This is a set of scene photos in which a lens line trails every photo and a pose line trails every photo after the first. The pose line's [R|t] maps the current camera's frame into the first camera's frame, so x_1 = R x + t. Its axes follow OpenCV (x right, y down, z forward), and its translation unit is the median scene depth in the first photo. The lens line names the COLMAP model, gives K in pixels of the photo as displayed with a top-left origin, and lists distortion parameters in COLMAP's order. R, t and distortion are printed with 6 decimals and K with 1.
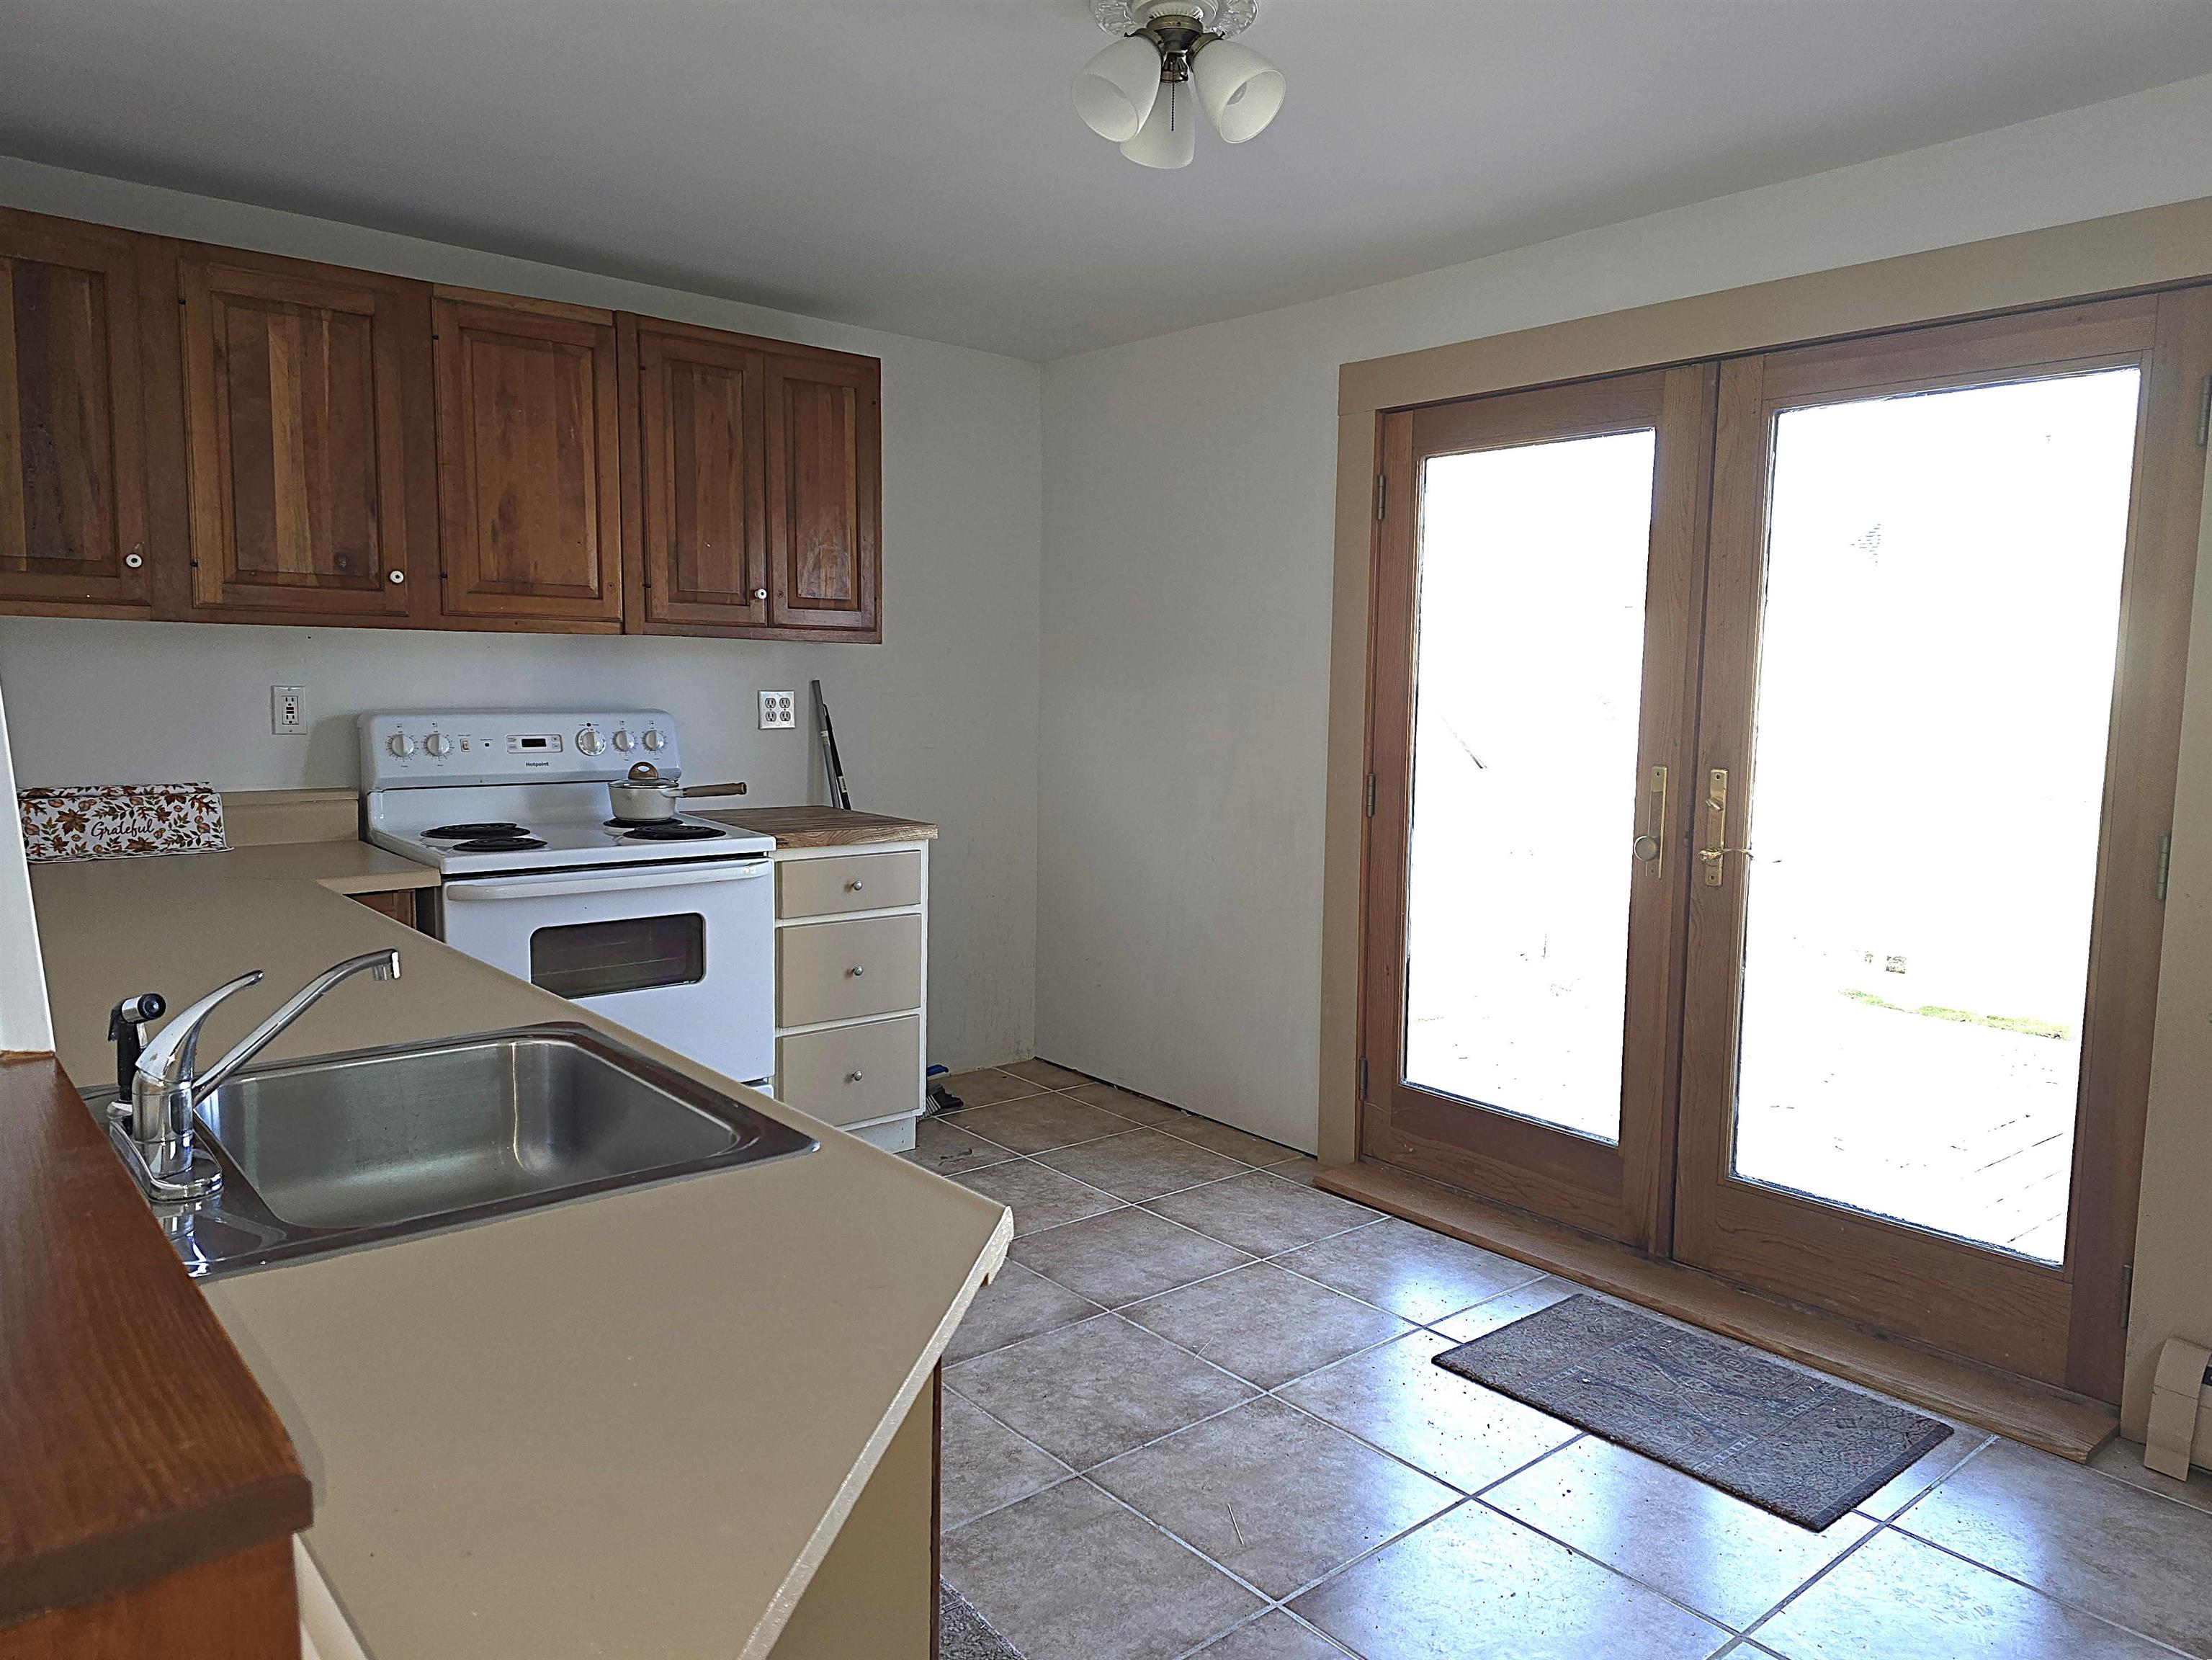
lens RADIAL K [[1512.4, 0, 1106.0], [0, 1512.4, 830.0], [0, 0, 1]] dist [0.064959, -0.003552]
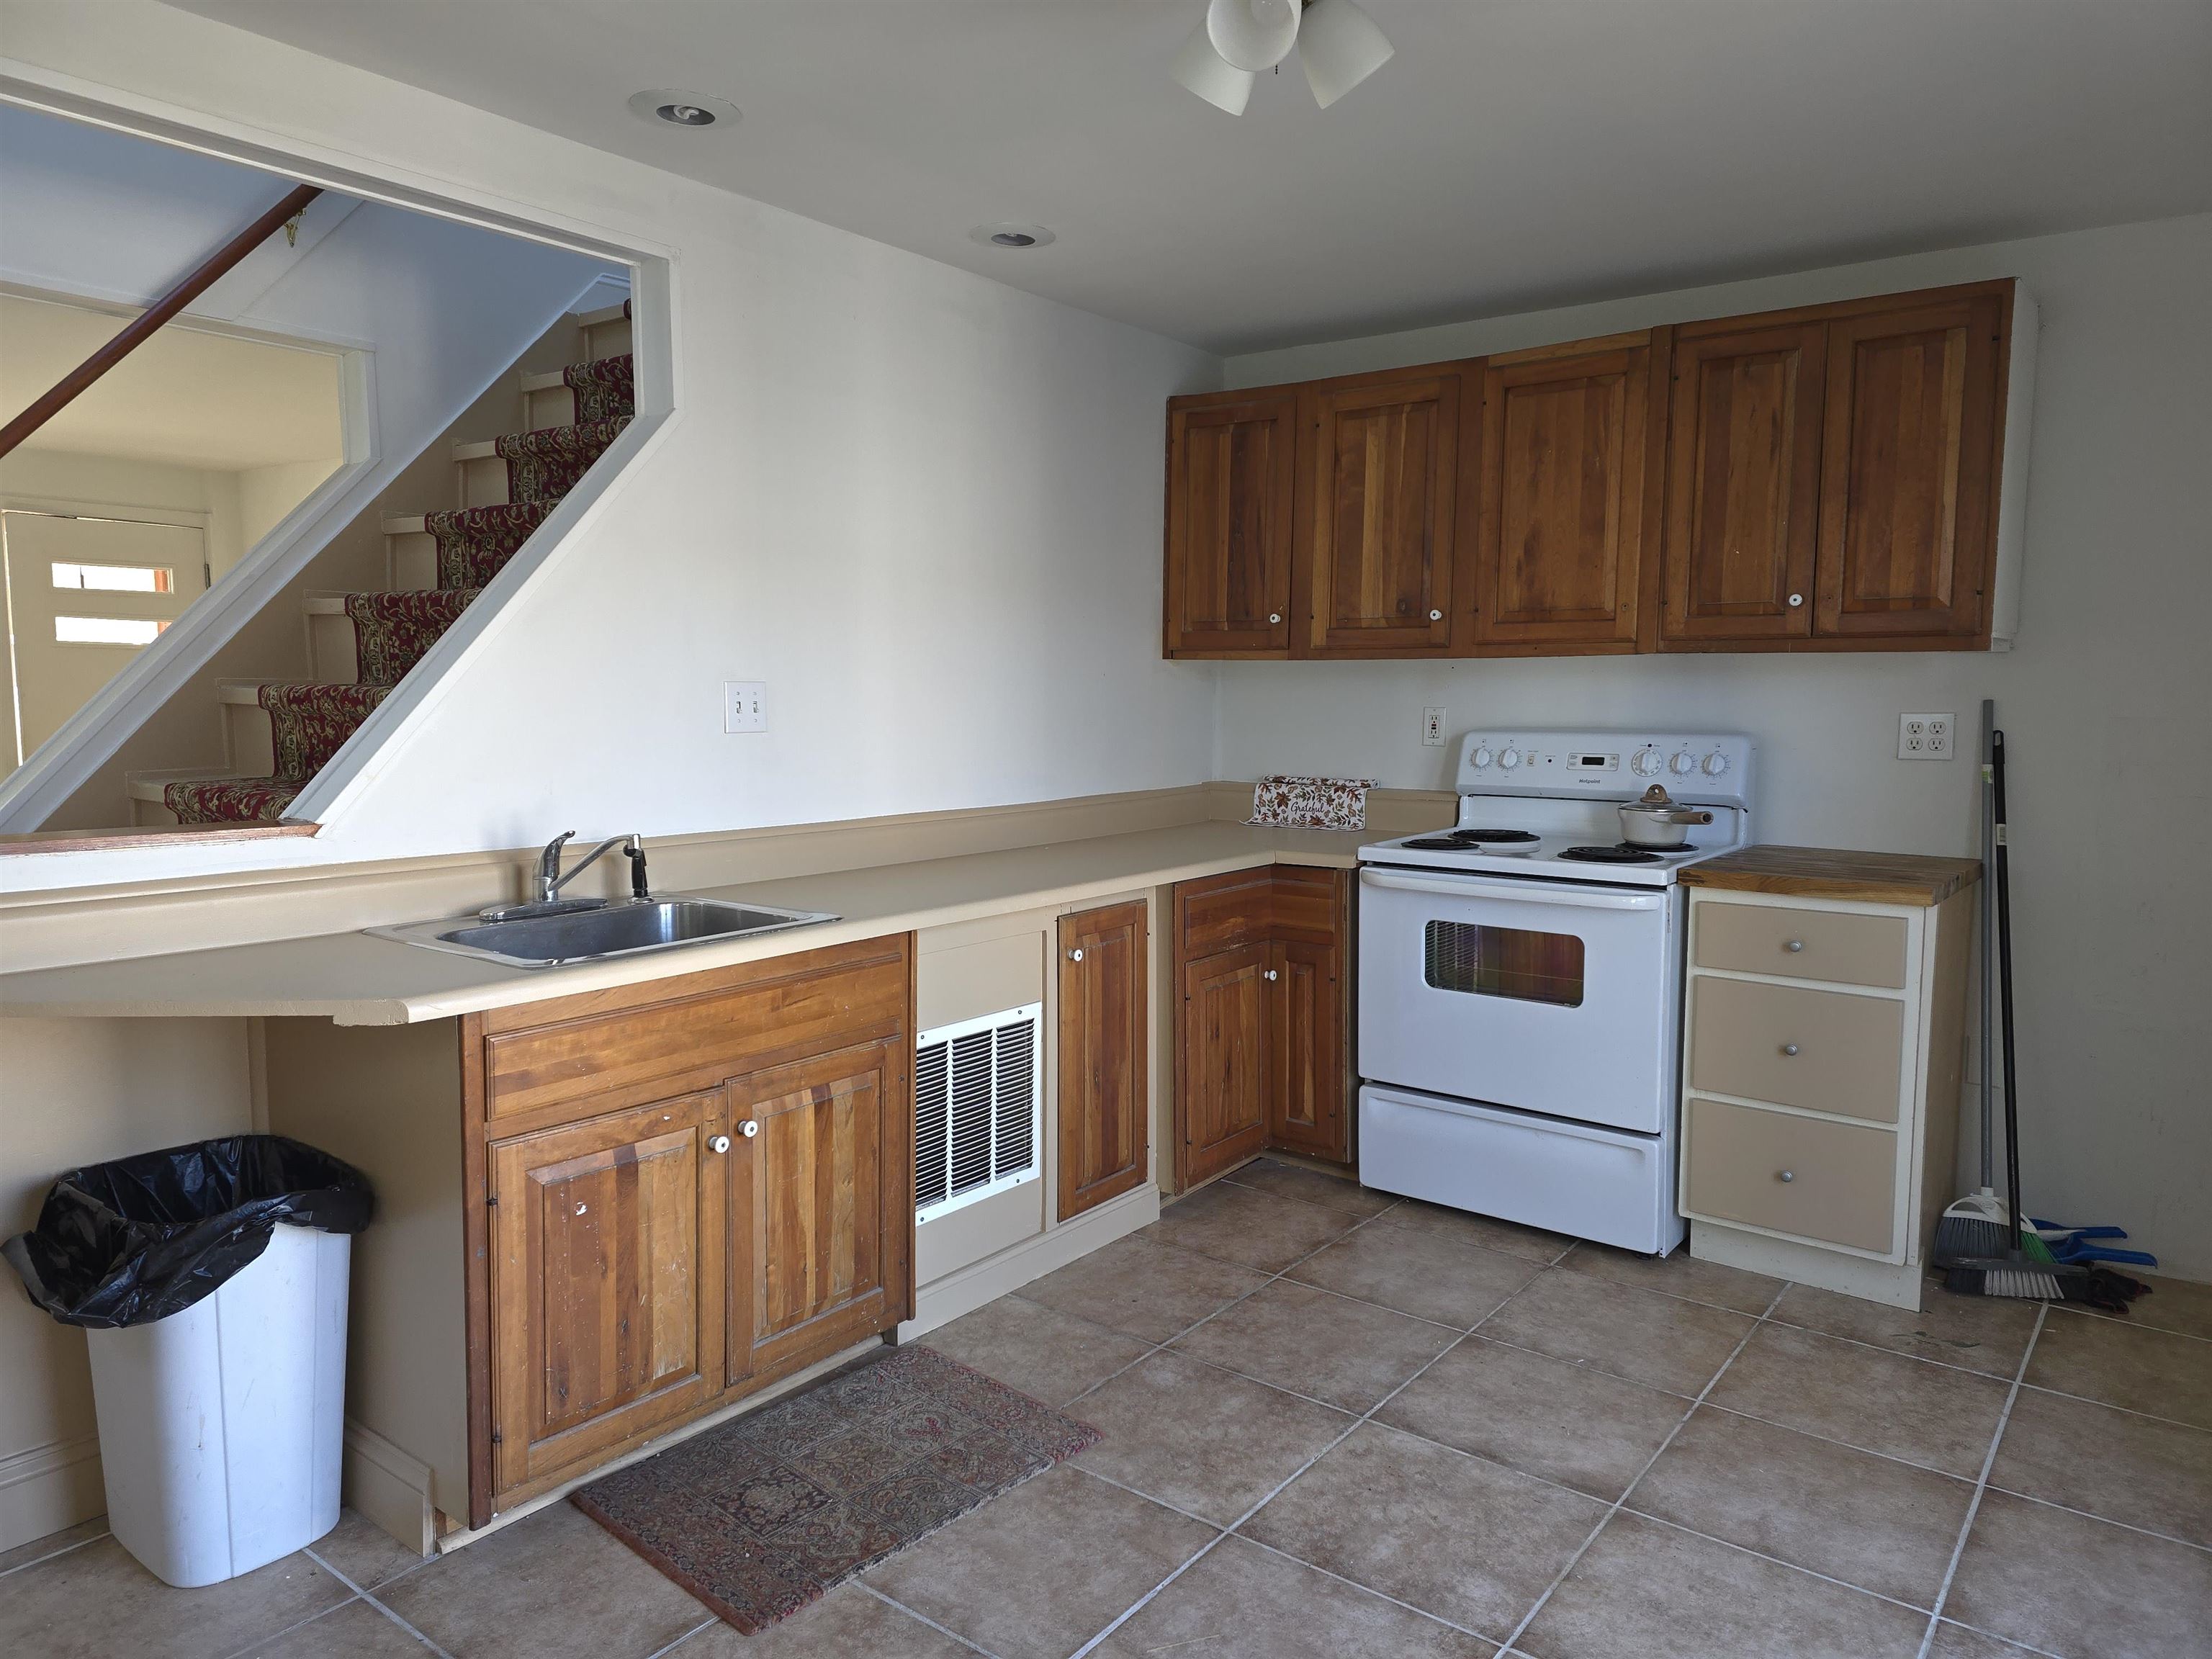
lens RADIAL K [[1472.9, 0, 1106.0], [0, 1472.9, 829.5], [0, 0, 1]] dist [0.069268, -0.046684]
pose [[0.219841, 0.080529, -0.972206, 0.563070], [-0.104481, 0.992798, 0.058609, -0.036521], [0.969925, 0.088692, 0.226672, 0.465568]]
